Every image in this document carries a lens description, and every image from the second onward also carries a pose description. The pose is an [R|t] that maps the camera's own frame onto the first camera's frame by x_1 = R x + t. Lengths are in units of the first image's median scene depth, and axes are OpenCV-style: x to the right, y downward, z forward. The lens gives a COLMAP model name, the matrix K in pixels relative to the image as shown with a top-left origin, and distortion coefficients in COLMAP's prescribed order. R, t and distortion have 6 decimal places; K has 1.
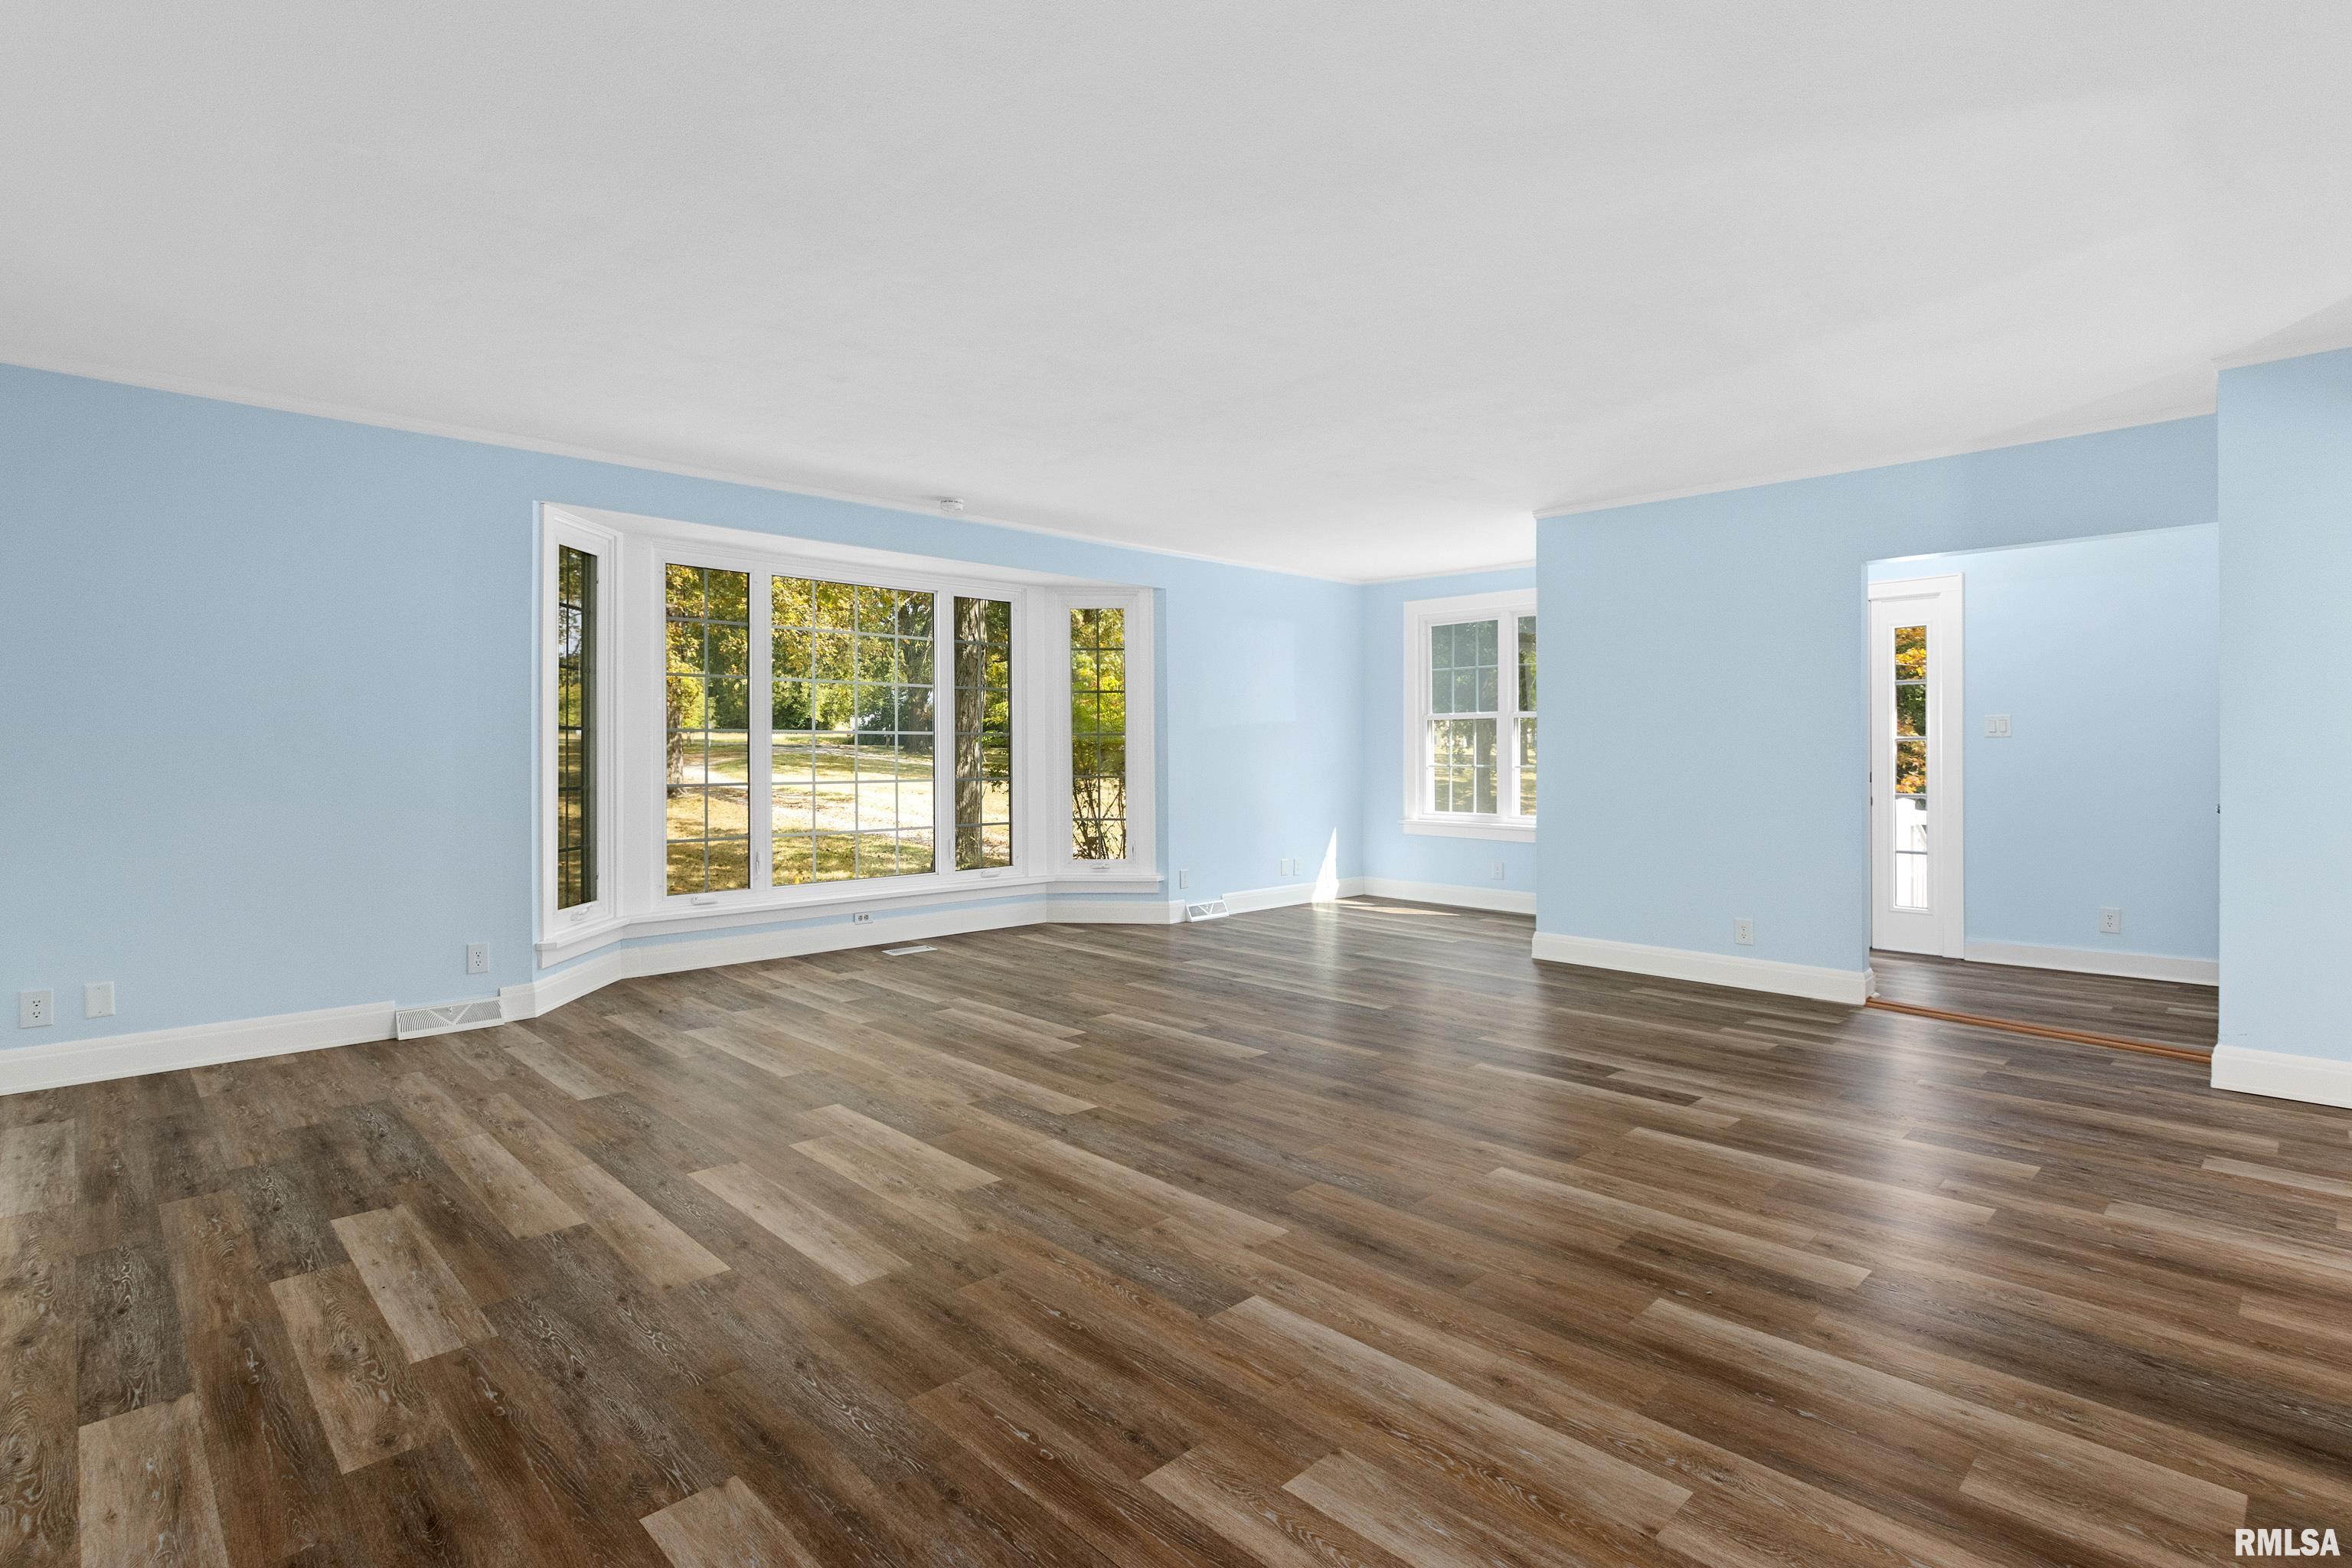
lens RADIAL K [[1139.3, 0, 1153.2], [0, 1139.3, 743.3], [0, 0, 1]] dist [-0.000154, 0.000609]
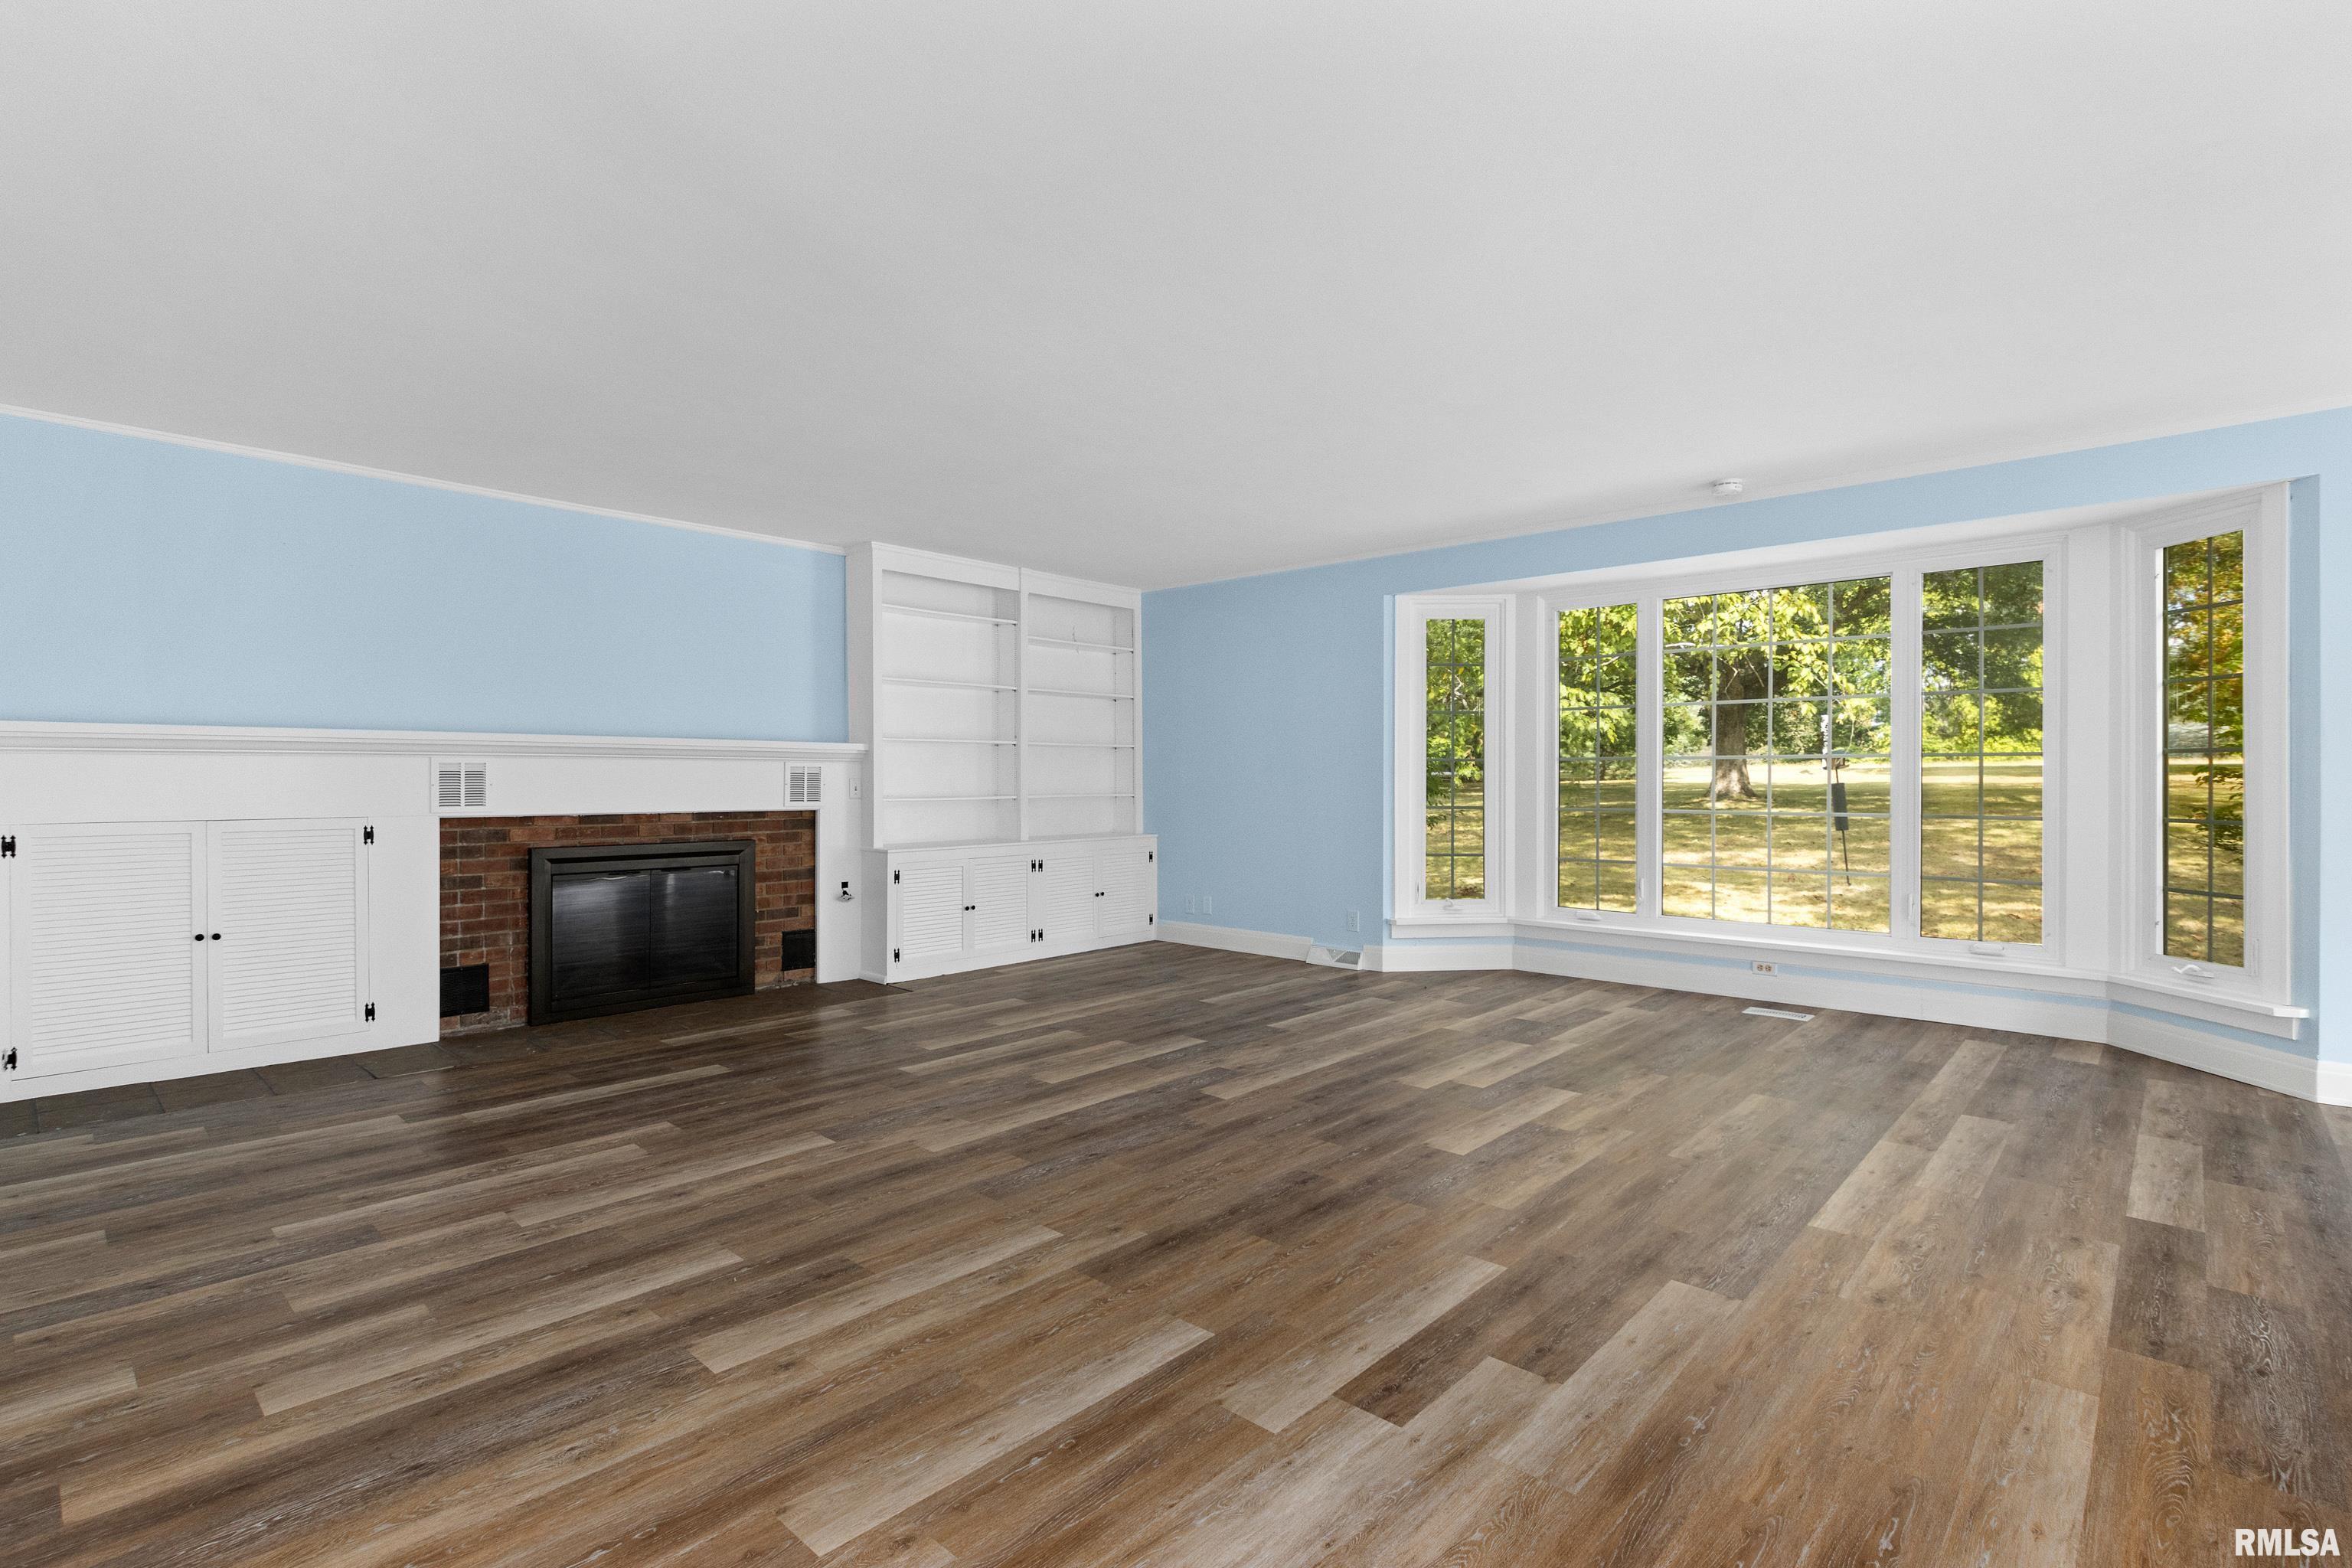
lens RADIAL K [[1097.5, 0, 1176.0], [0, 1097.5, 784.0], [0, 0, 1]] dist [0.001630, 0.000078]
pose [[0.059225, 0.006206, -0.998225, 1.268922], [0.007106, 0.999953, 0.006638, 0.004476], [0.998219, -0.007486, 0.059178, 1.110964]]
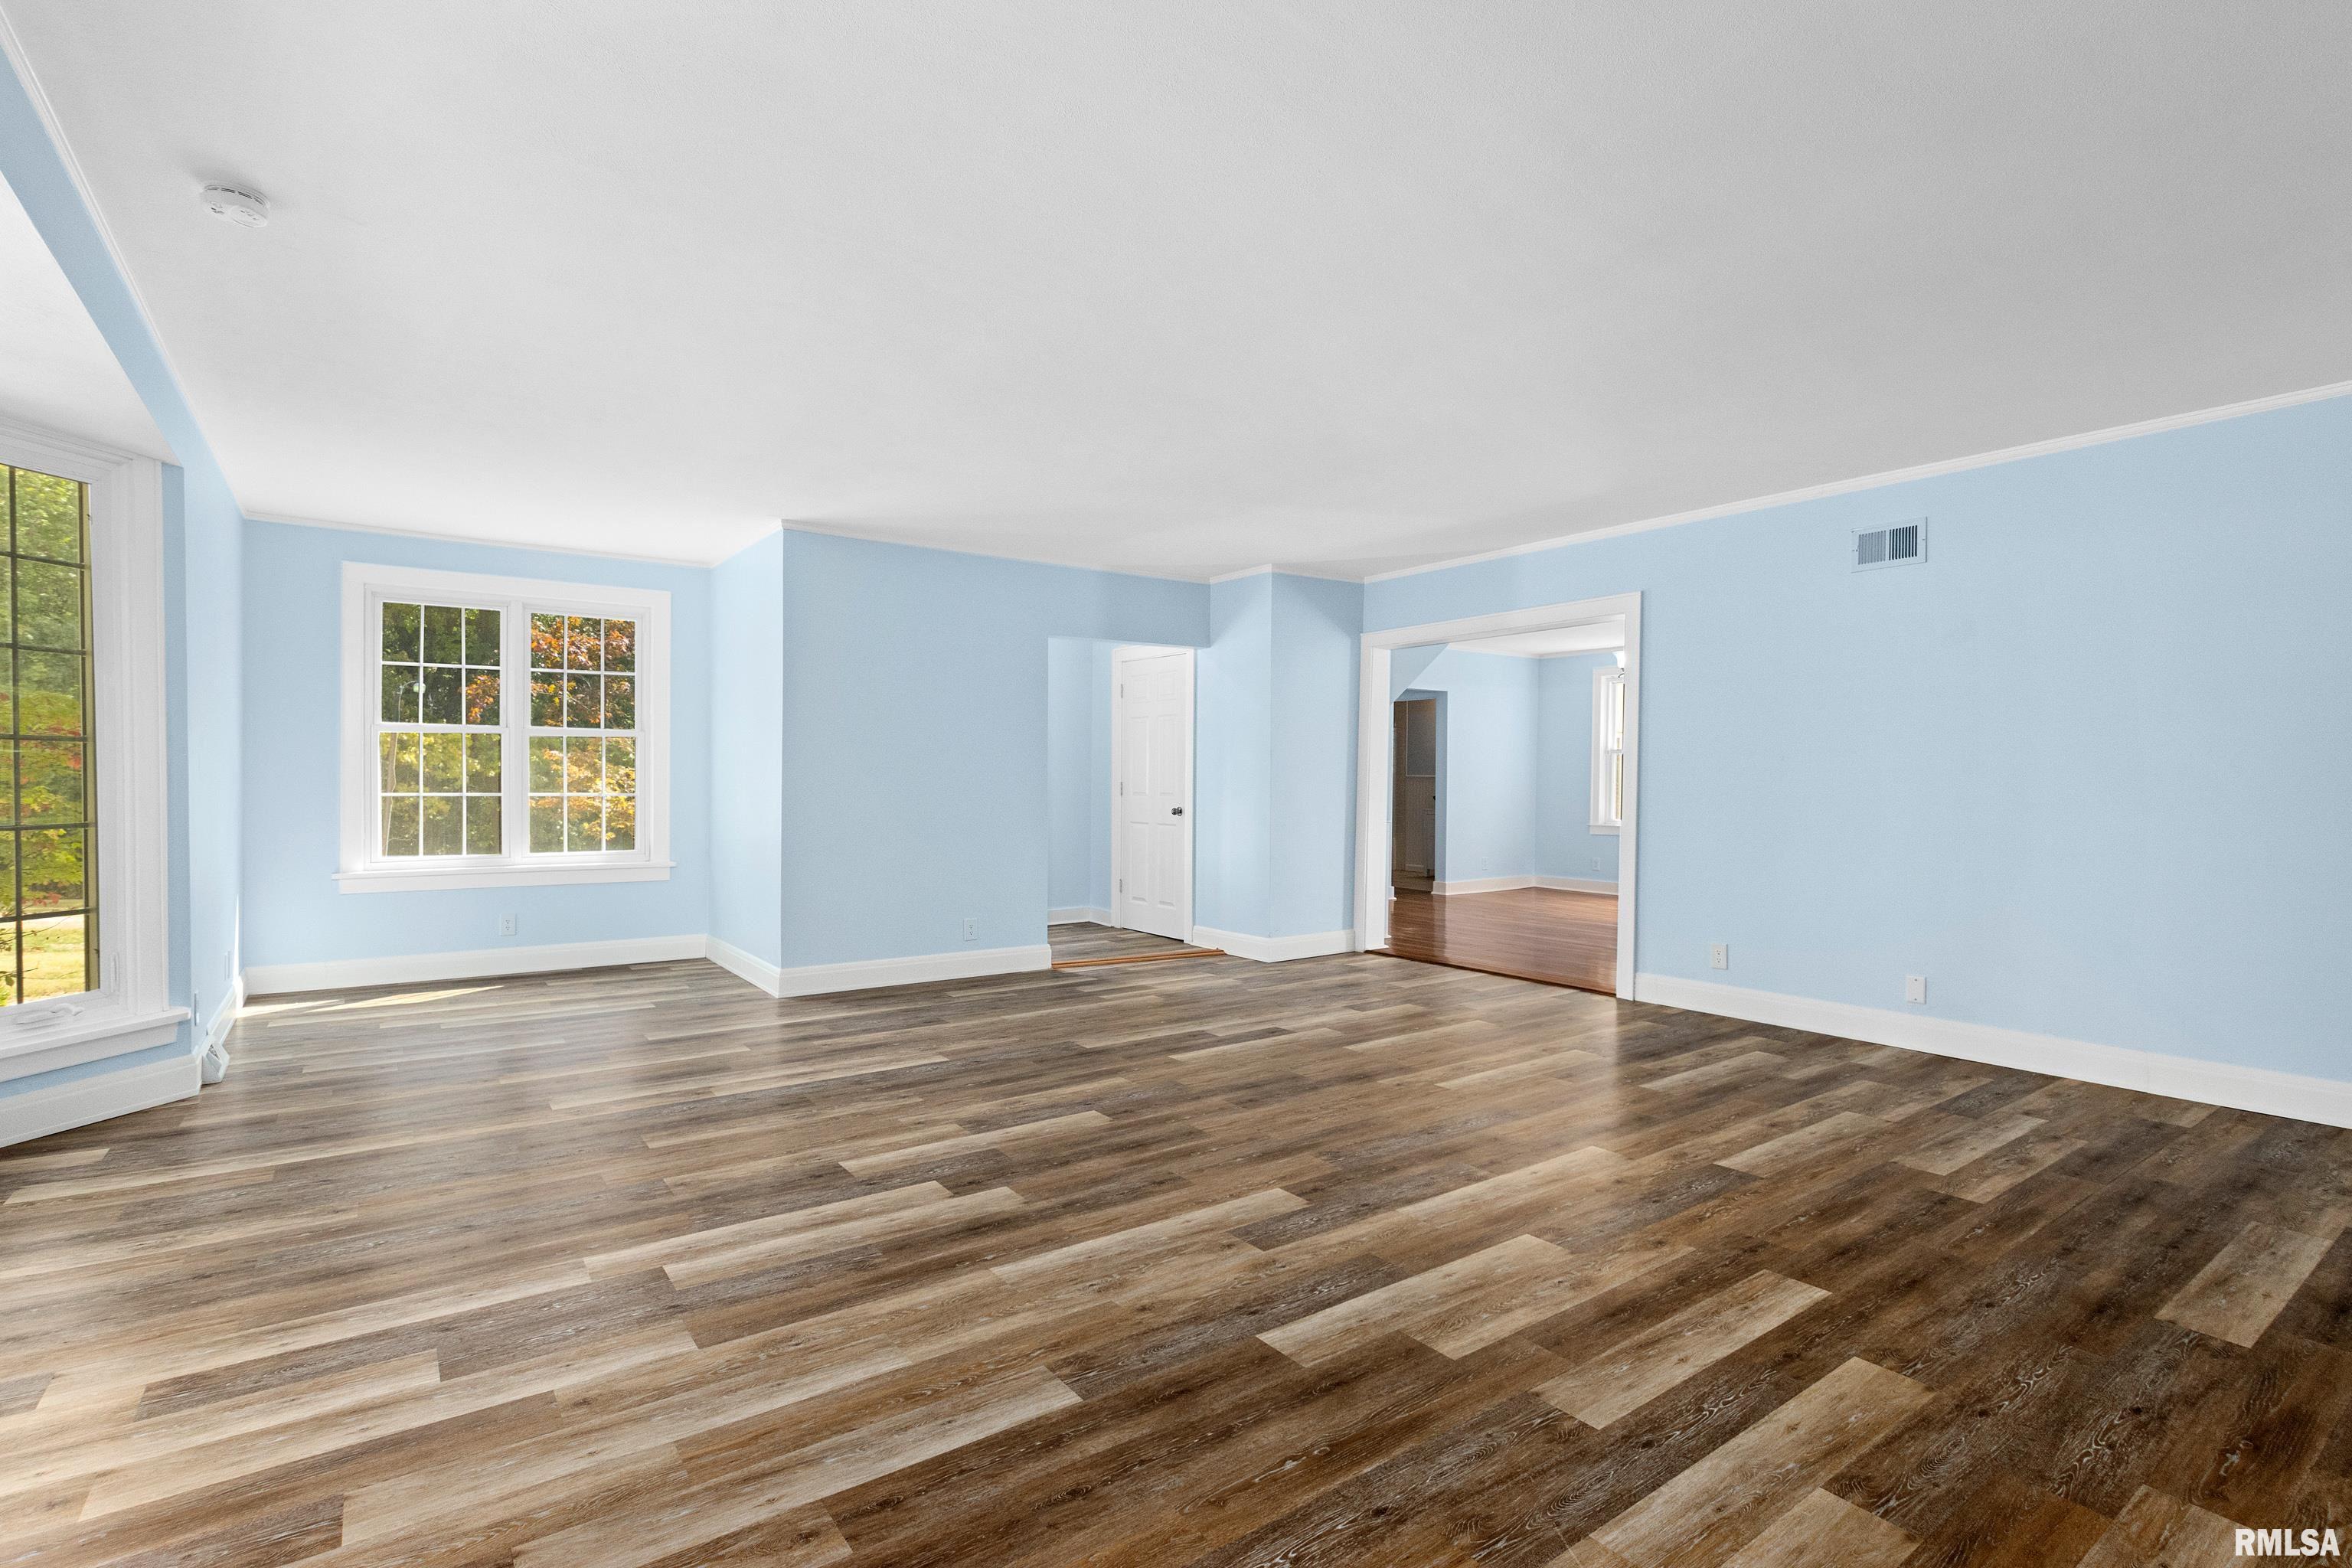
lens RADIAL K [[1097.5, 0, 1176.0], [0, 1097.5, 784.0], [0, 0, 1]] dist [0.001630, 0.000078]
pose [[0.139076, -0.004033, 0.990273, -1.107853], [-0.011328, 0.999920, 0.005663, 0.008154], [-0.990217, -0.012006, 0.139020, 1.204050]]
